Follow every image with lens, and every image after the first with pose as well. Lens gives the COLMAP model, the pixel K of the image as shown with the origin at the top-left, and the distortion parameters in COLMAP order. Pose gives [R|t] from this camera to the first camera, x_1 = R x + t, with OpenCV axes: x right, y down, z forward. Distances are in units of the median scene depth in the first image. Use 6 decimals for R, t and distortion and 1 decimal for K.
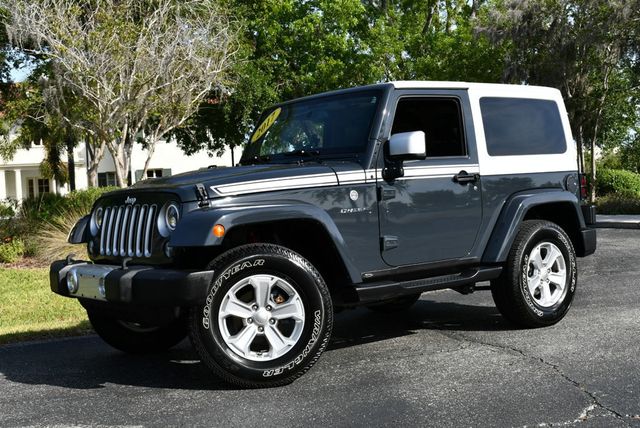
lens RADIAL K [[824.9, 0, 320.0], [0, 824.9, 214.8], [0, 0, 1]] dist [-0.060917, 0.010757]
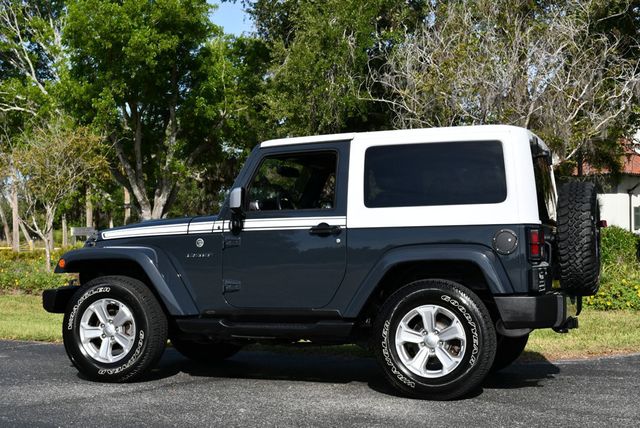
lens RADIAL K [[987.4, 0, 319.1], [0, 987.4, 212.1], [0, 0, 1]] dist [-0.017777, -0.068399]
pose [[0.516207, 0.013223, -0.856362, 1.173883], [-0.041742, 0.999081, -0.009735, -0.053308], [0.855446, 0.040771, 0.516285, 0.358772]]
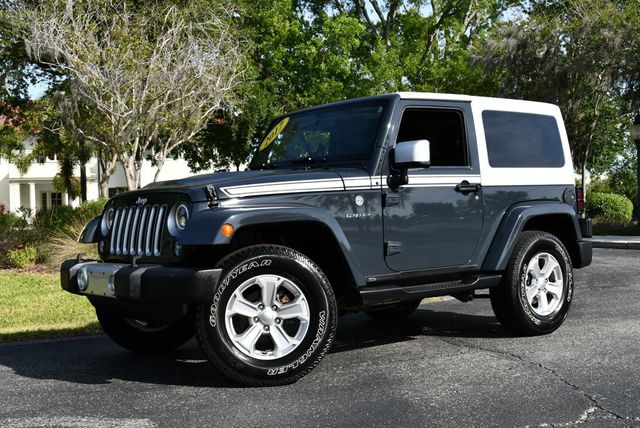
lens RADIAL K [[788.2, 0, 320.5], [0, 788.2, 214.0], [0, 0, 1]] dist [-0.067414, 0.020864]
pose [[0.999783, 0.020841, 0.000660, -0.006560], [-0.020819, 0.999485, -0.024406, 0.015528], [-0.001169, 0.024387, 0.999702, 0.018466]]
